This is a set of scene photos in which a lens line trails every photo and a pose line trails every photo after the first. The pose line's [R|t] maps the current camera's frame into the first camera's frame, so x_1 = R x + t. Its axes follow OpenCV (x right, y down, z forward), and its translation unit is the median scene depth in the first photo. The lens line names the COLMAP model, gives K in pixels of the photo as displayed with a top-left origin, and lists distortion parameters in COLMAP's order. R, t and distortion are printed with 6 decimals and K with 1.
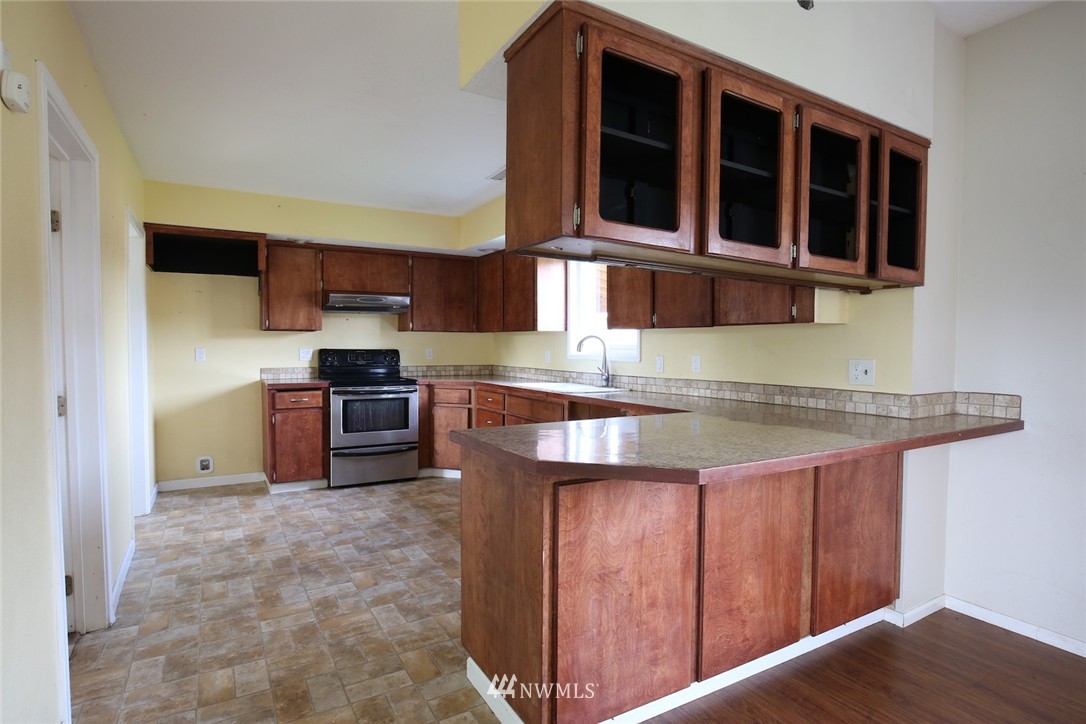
lens RADIAL K [[557.4, 0, 535.5], [0, 557.4, 367.9], [0, 0, 1]] dist [-0.017346, -0.000614]
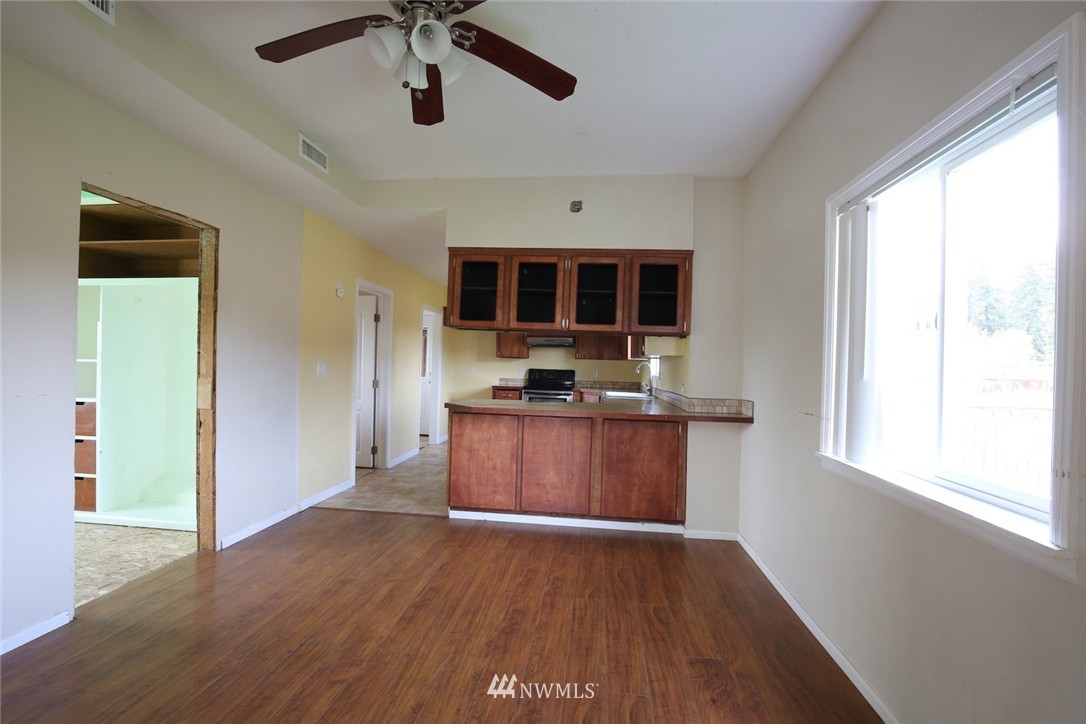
lens RADIAL K [[496.8, 0, 546.1], [0, 496.8, 361.6], [0, 0, 1]] dist [-0.031327, 0.001872]
pose [[0.804123, 0.011416, -0.594353, 1.272055], [-0.048882, 0.997700, -0.046971, 0.032693], [0.592449, 0.066823, 0.802832, -0.500362]]
